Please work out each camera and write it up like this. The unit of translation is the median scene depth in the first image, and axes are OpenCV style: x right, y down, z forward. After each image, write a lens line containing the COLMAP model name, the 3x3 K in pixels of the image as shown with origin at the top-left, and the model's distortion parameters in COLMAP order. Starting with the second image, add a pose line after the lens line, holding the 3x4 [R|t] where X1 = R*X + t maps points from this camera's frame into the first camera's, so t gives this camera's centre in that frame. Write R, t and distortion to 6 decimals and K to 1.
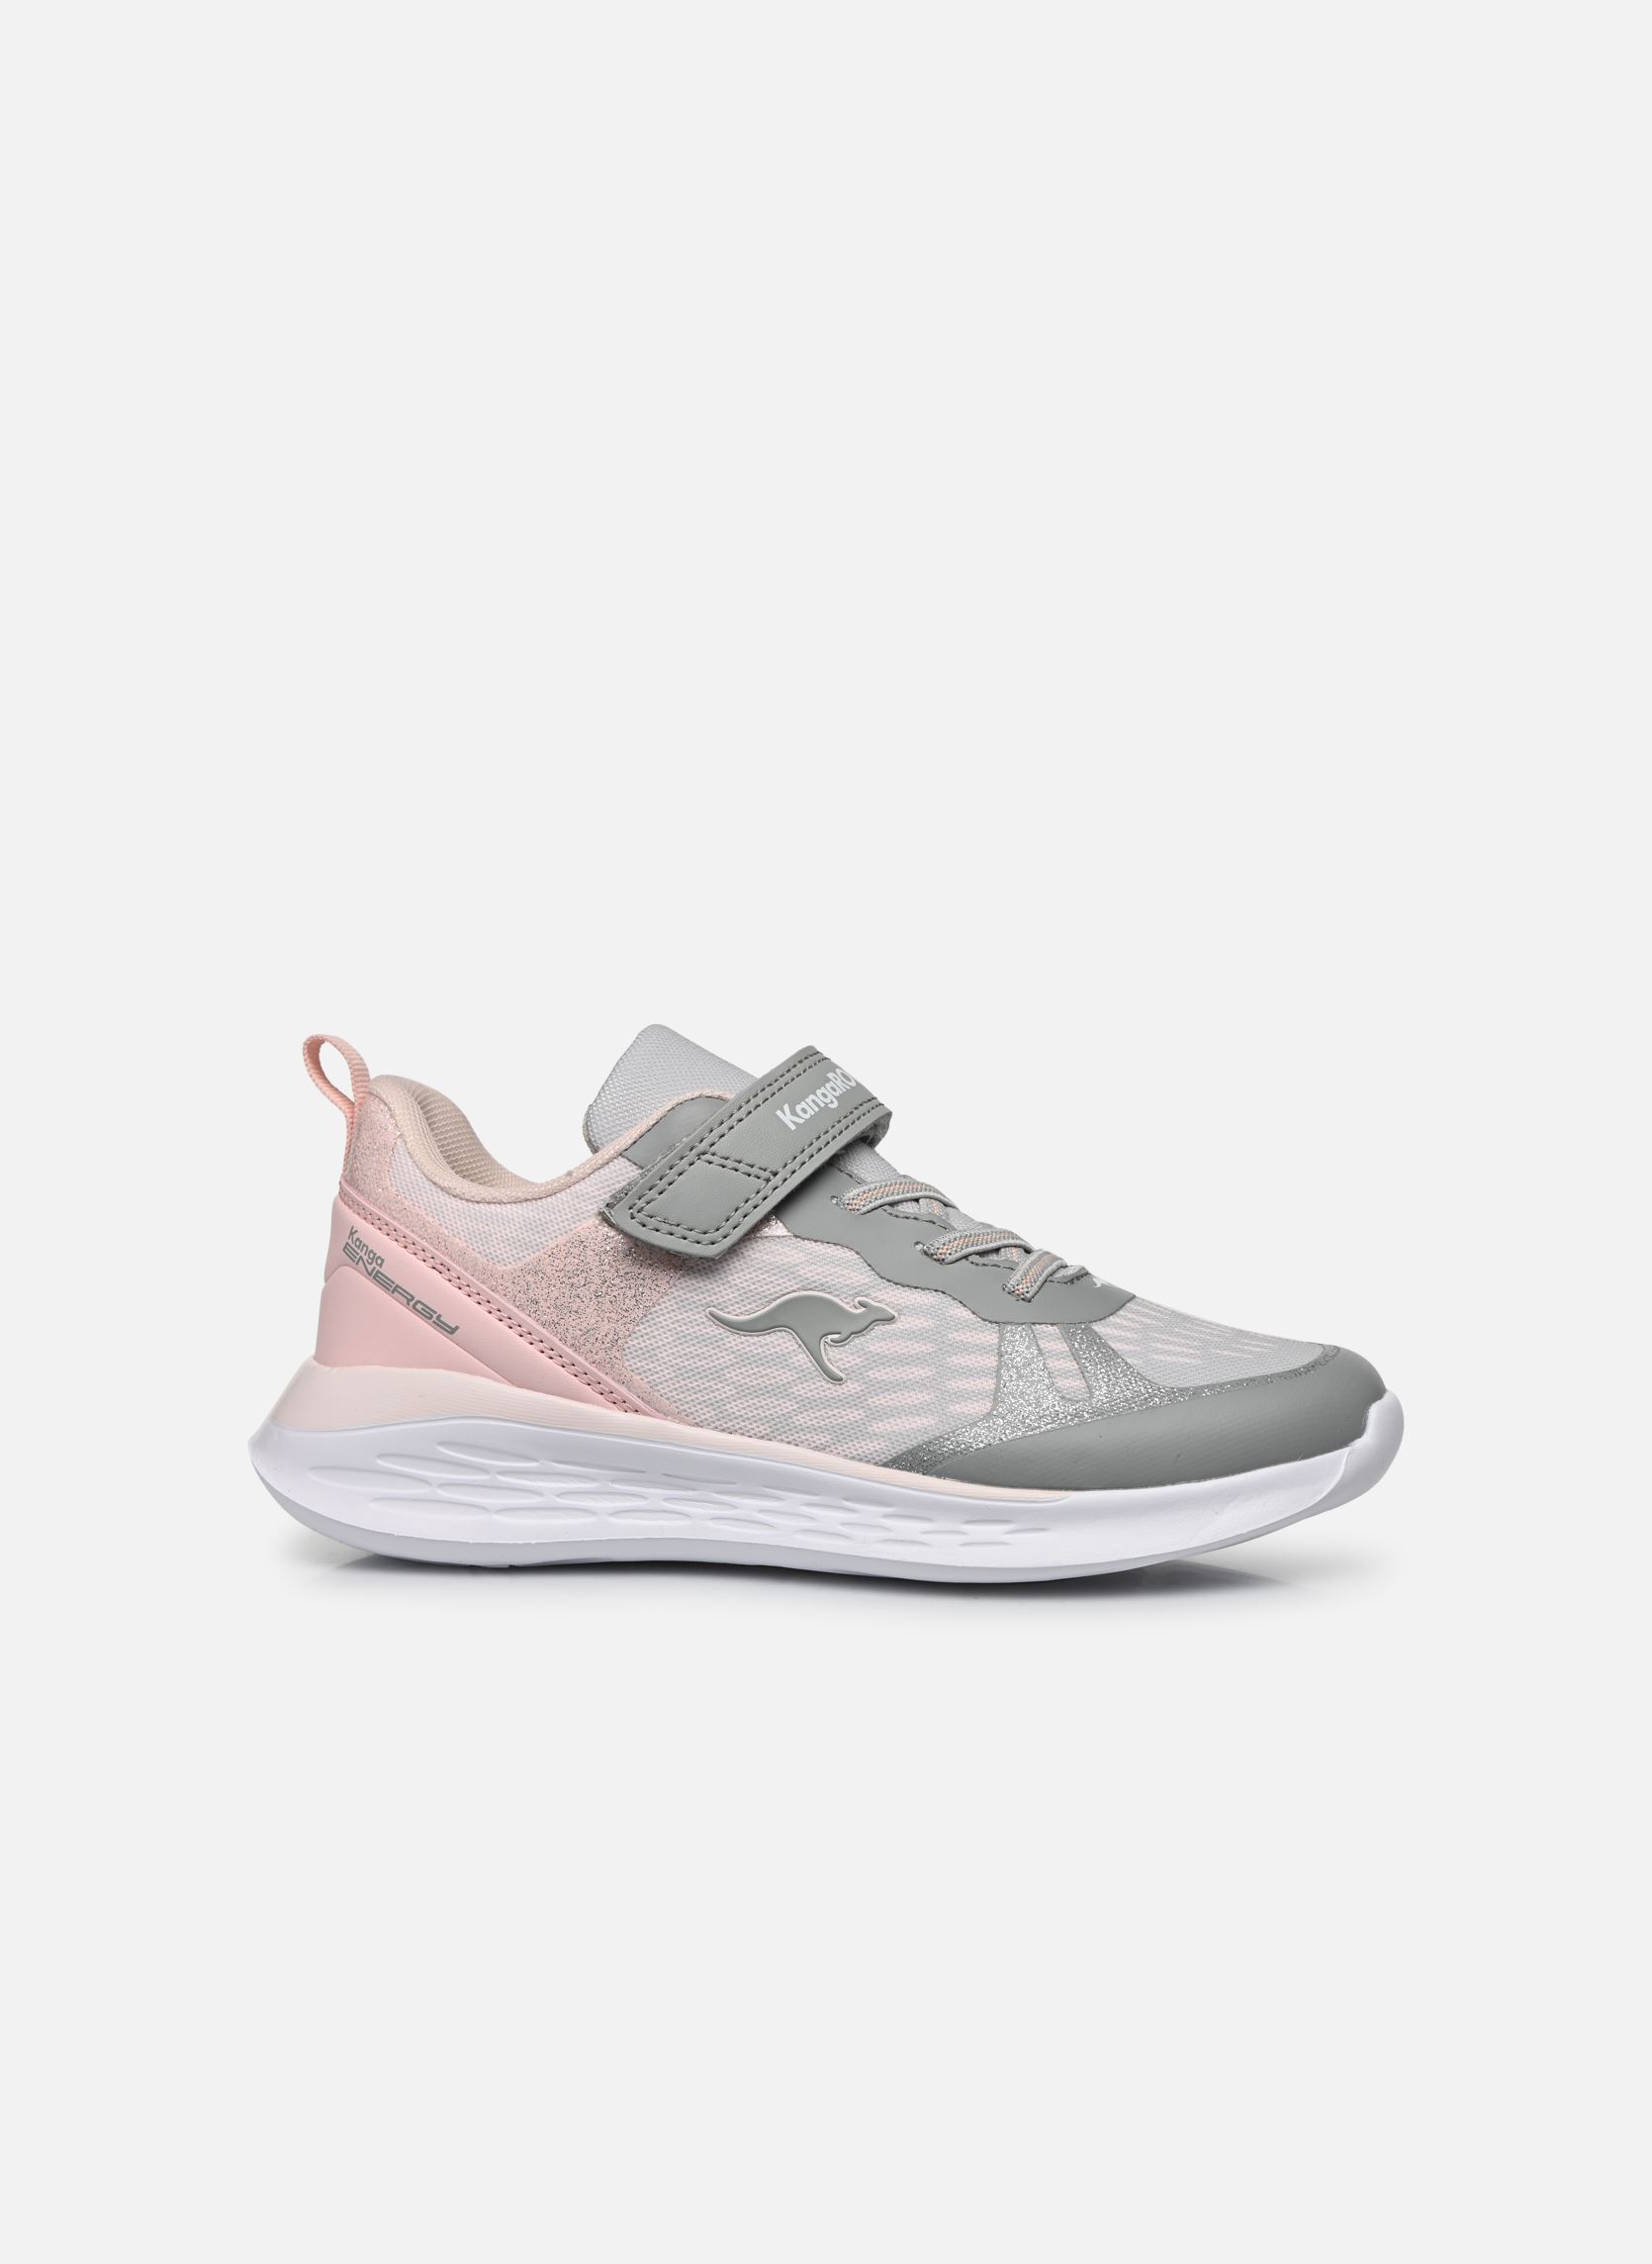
lens RADIAL K [[7119.1, 0, 826.0], [0, 7119.1, 1131.6], [0, 0, 1]] dist [0.035554, 0.000000]
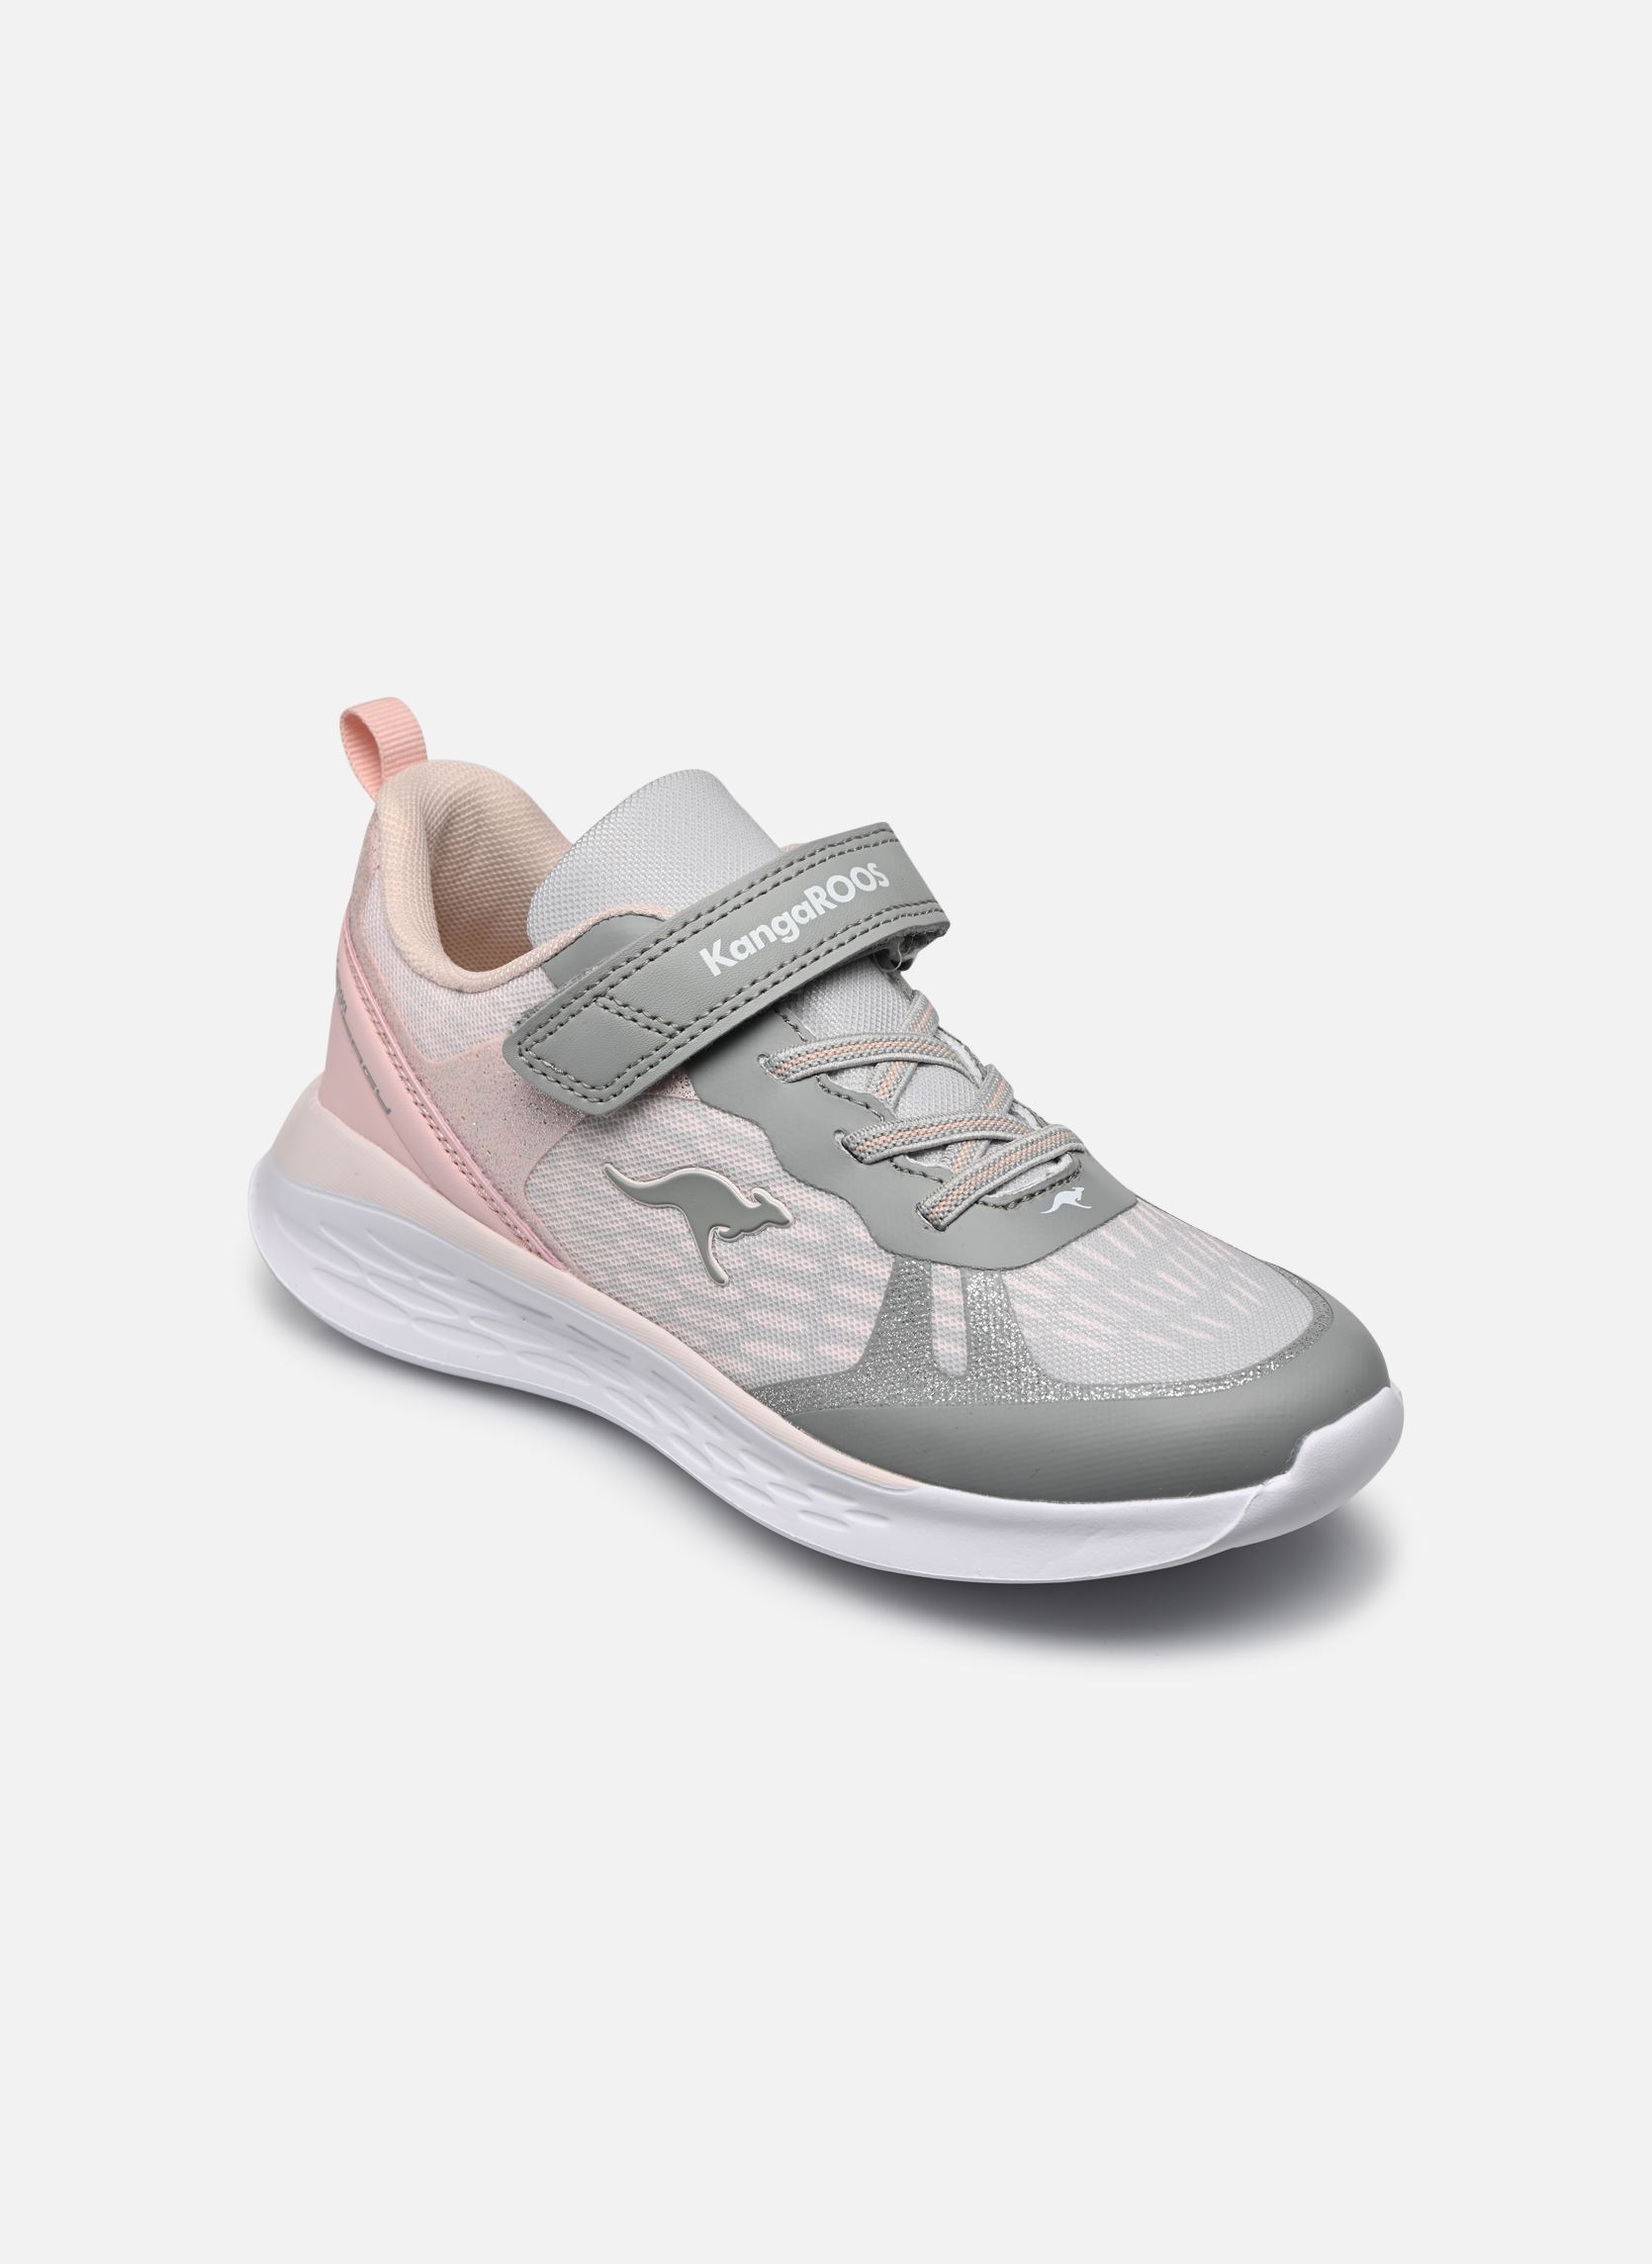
lens RADIAL K [[7119.1, 0, 826.3], [0, 7119.1, 1132.5], [0, 0, 1]] dist [0.035554, 0.000000]
pose [[0.810382, 0.235898, -0.536315, 0.464992], [0.018596, 0.904549, 0.425964, -0.344158], [0.585607, -0.355167, 0.728643, 0.389803]]
